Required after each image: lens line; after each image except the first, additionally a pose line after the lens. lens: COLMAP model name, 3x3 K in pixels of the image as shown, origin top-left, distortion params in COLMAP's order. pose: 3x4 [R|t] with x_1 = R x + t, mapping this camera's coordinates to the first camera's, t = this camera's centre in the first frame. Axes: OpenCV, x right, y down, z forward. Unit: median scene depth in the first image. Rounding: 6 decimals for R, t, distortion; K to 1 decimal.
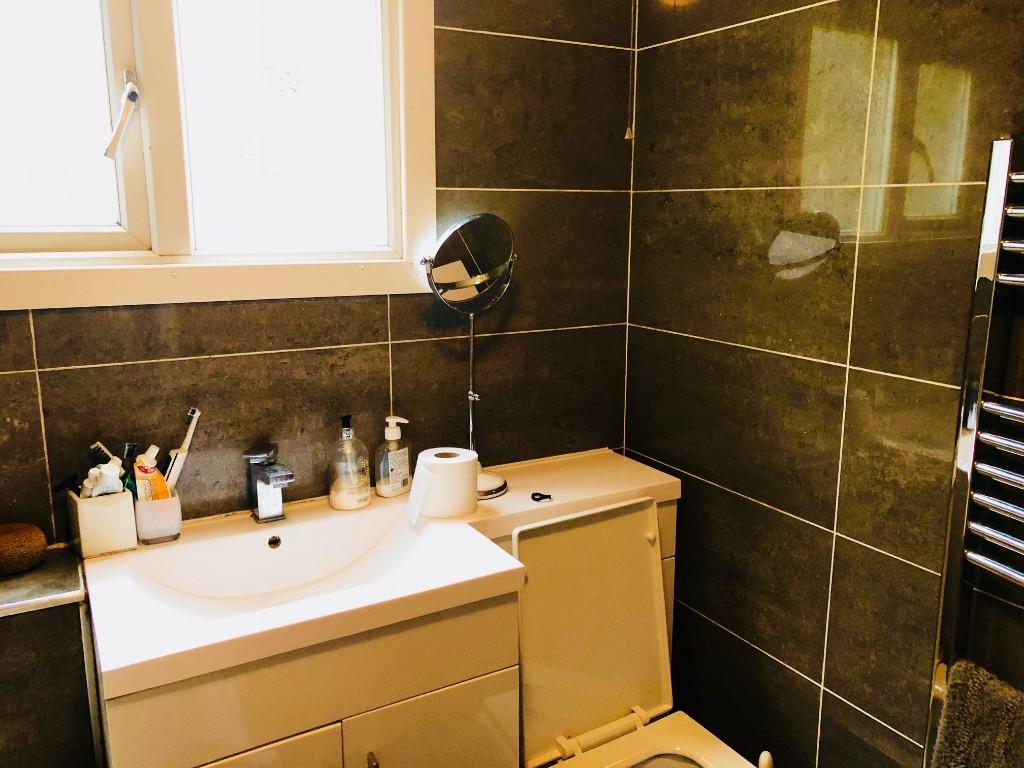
lens RADIAL K [[847.2, 0, 511.4], [0, 847.2, 372.2], [0, 0, 1]] dist [0.073376, -0.090052]
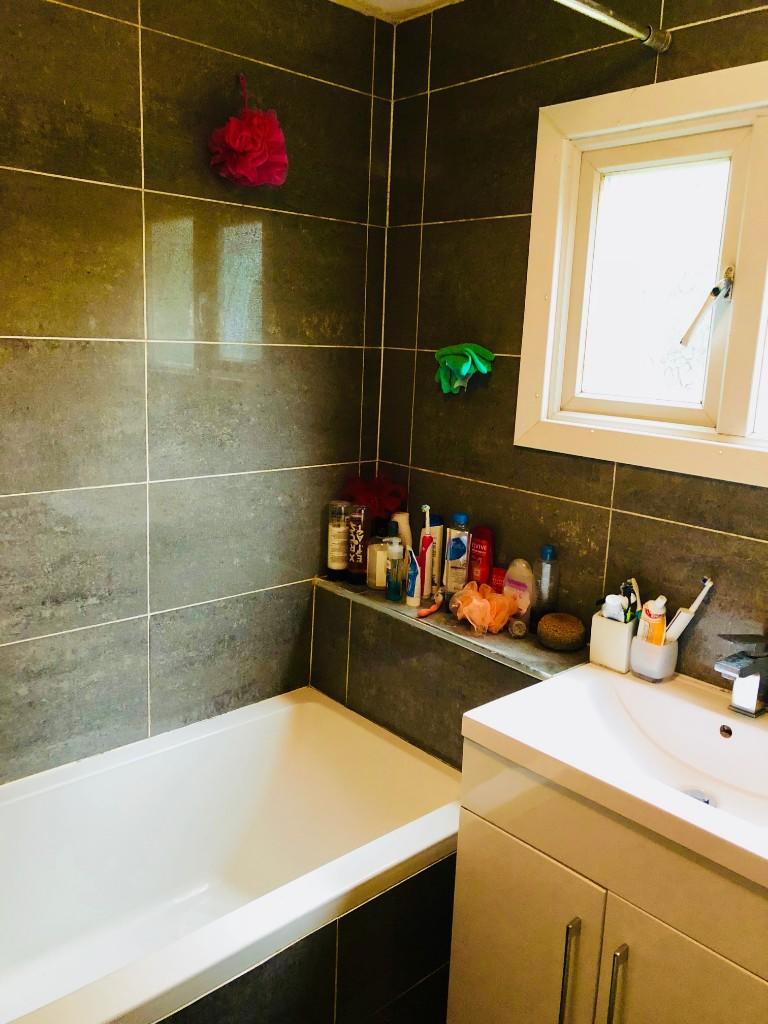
lens RADIAL K [[847.2, 0, 401.1], [0, 847.2, 507.4], [0, 0, 1]] dist [0.073376, -0.090052]
pose [[0.233637, 0.203563, -0.950777, 0.548760], [-0.238379, 0.959989, 0.146958, -0.110487], [0.942650, 0.192310, 0.272814, 0.344412]]
